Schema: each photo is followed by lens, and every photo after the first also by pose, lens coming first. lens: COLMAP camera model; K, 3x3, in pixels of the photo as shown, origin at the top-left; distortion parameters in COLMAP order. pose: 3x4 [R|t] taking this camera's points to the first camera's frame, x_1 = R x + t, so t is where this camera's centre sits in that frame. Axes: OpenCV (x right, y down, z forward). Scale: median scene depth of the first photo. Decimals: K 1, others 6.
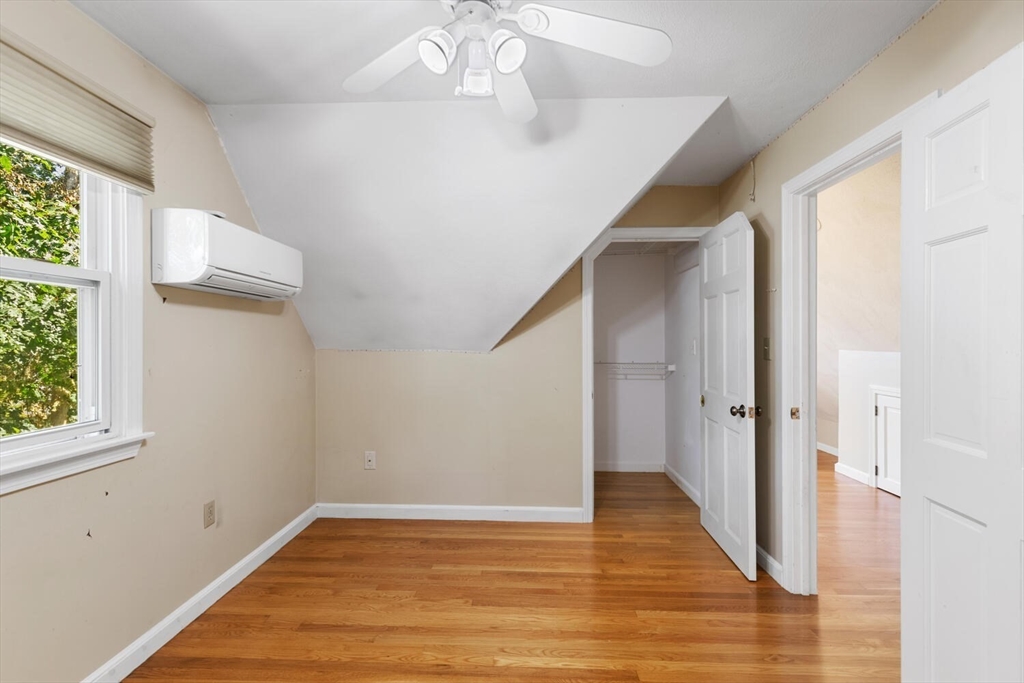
lens RADIAL K [[470.0, 0, 512.0], [0, 470.0, 341.5], [0, 0, 1]] dist [0.000014, 0.000137]
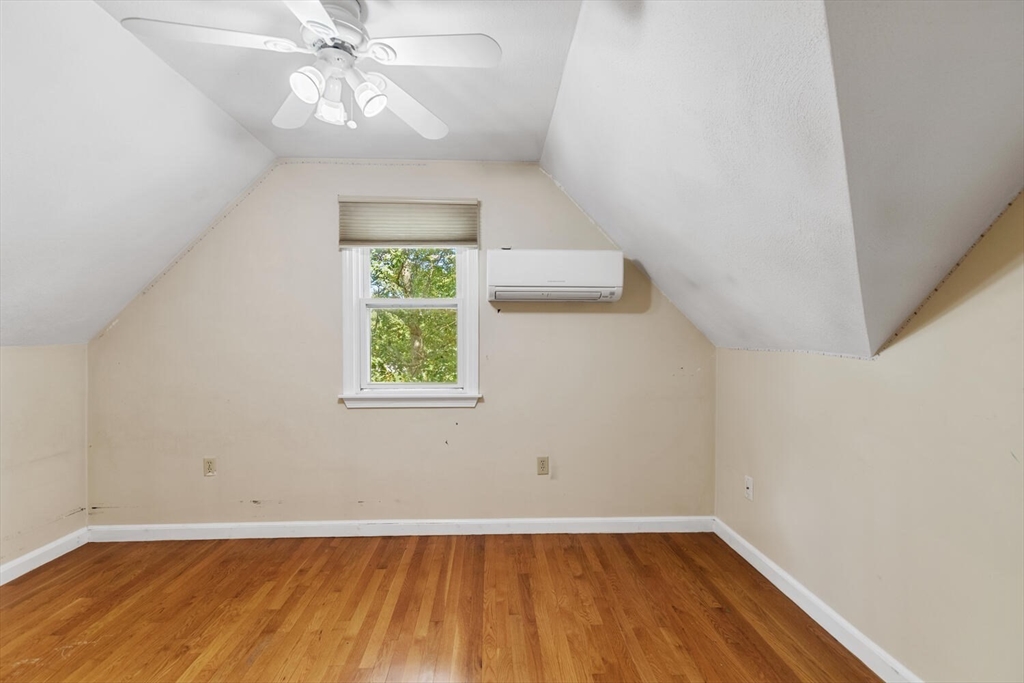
lens RADIAL K [[463.7, 0, 512.3], [0, 463.7, 346.6], [0, 0, 1]] dist [0.001448, -0.000992]
pose [[0.071443, 0.015154, -0.997330, 0.639097], [-0.001660, 0.999885, 0.015074, 0.003913], [0.997443, 0.000579, 0.071460, 0.777117]]
